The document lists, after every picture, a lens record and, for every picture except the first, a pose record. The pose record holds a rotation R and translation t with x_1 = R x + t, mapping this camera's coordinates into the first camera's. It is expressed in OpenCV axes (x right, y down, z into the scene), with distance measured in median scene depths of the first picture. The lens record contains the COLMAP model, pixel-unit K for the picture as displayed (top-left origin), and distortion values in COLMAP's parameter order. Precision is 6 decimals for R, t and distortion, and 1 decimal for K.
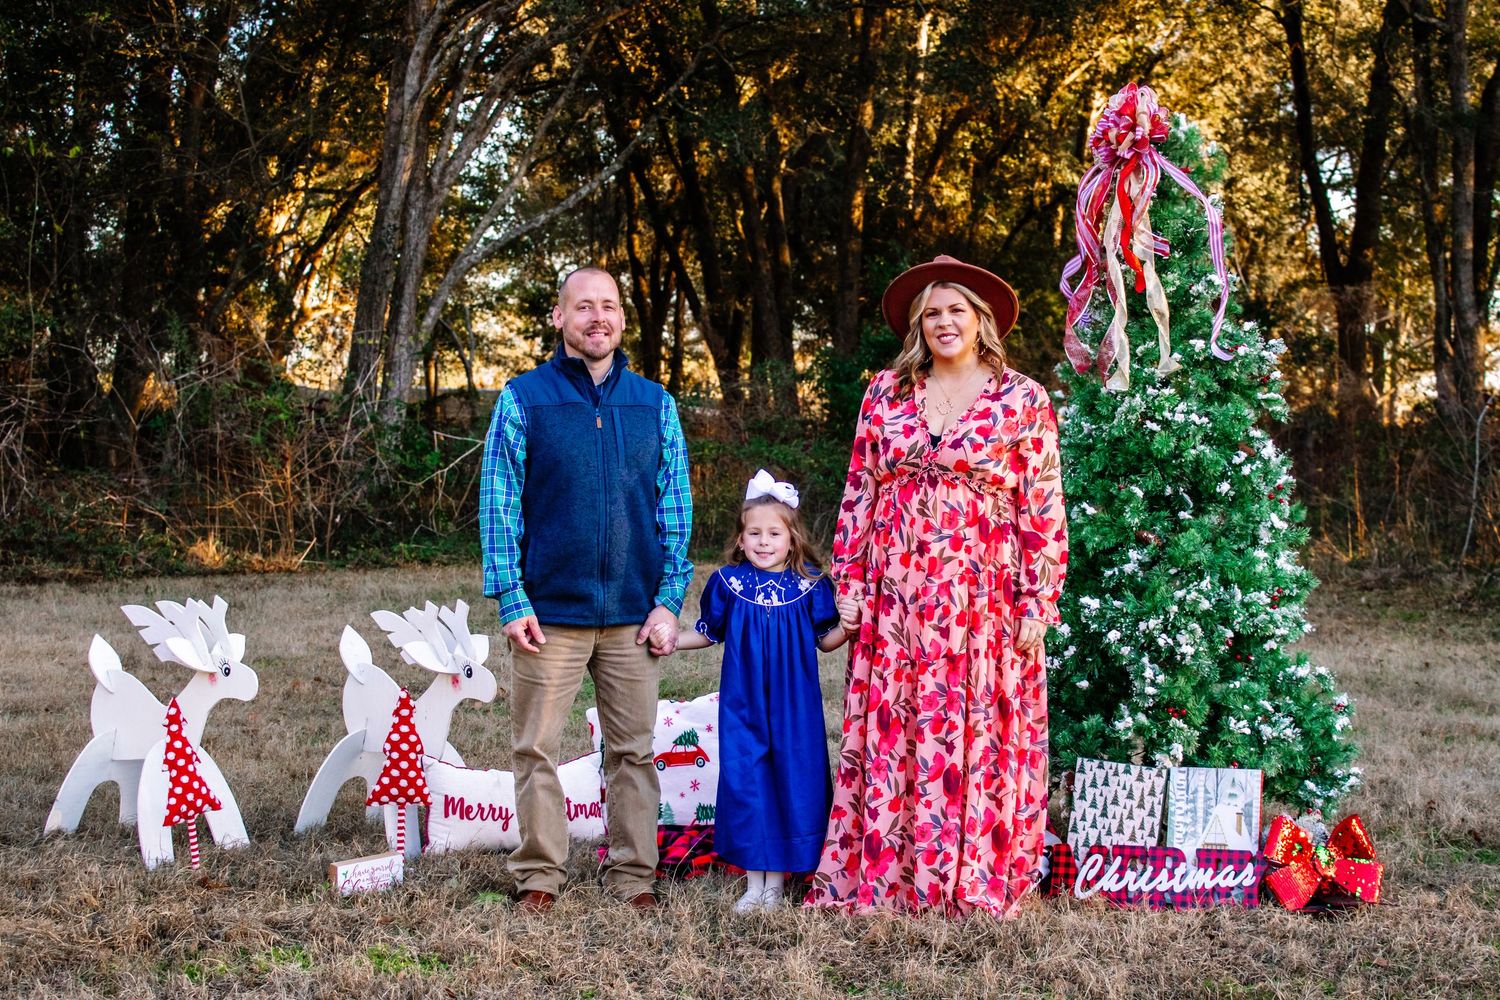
lens RADIAL K [[2721.4, 0, 655.1], [0, 2721.4, 420.8], [0, 0, 1]] dist [-0.092757, 0.000000]
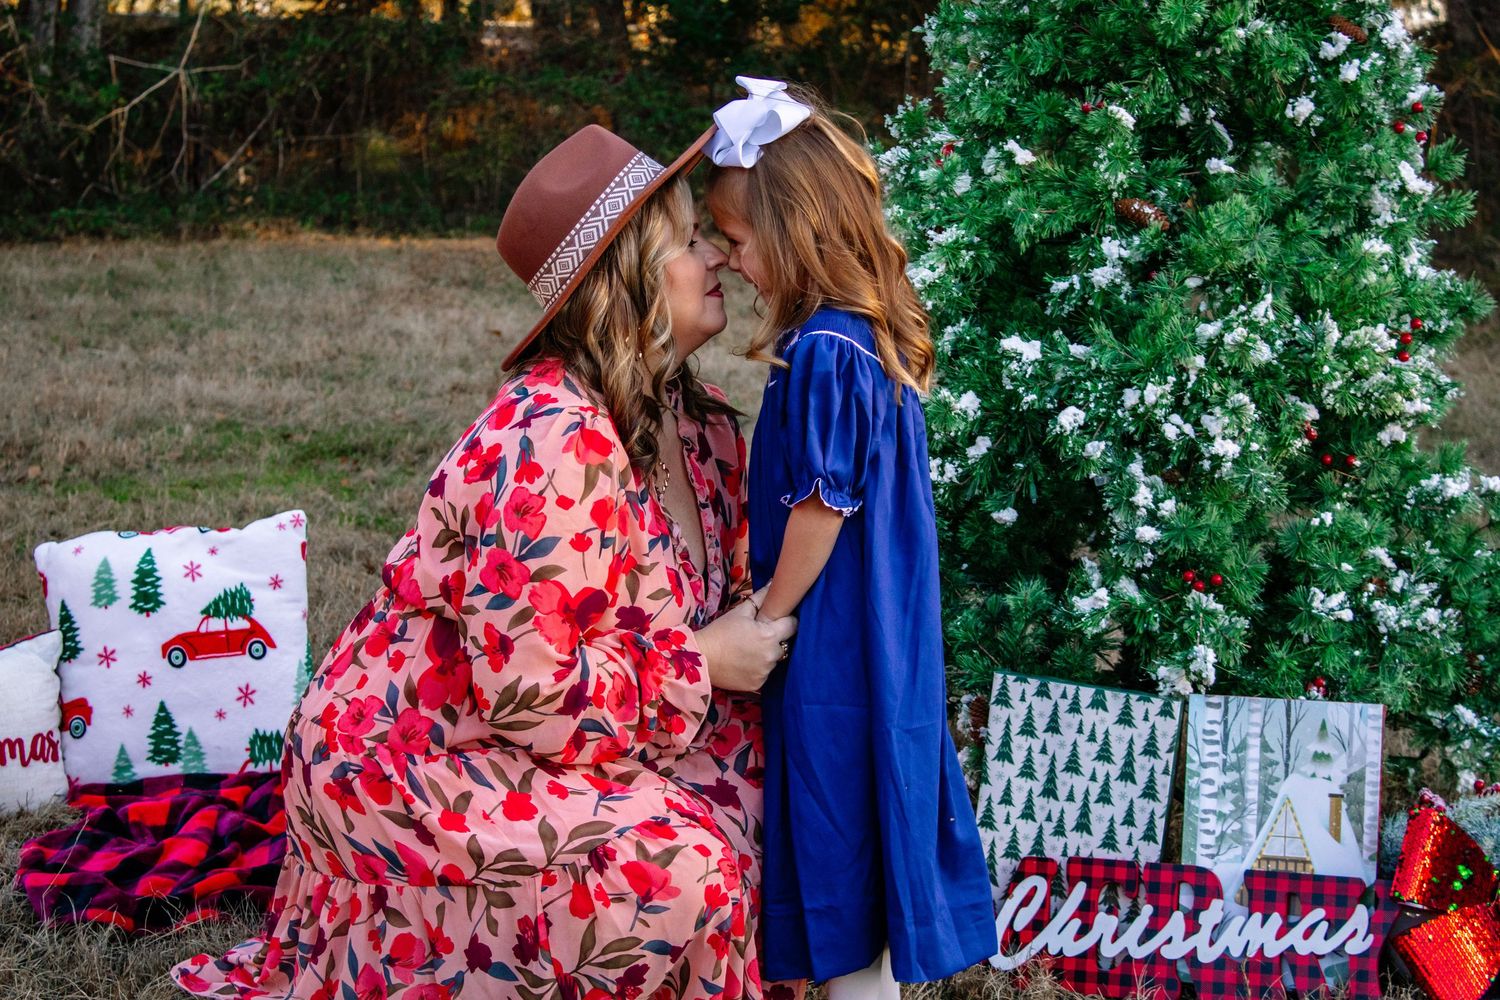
lens RADIAL K [[2999.2, 0, 646.3], [0, 2999.2, 426.4], [0, 0, 1]] dist [0.025593, 0.000000]
pose [[0.998593, -0.008079, 0.052402, 0.065910], [0.001720, 0.992740, 0.120267, 0.016574], [-0.052993, -0.120008, 0.991358, 0.476362]]
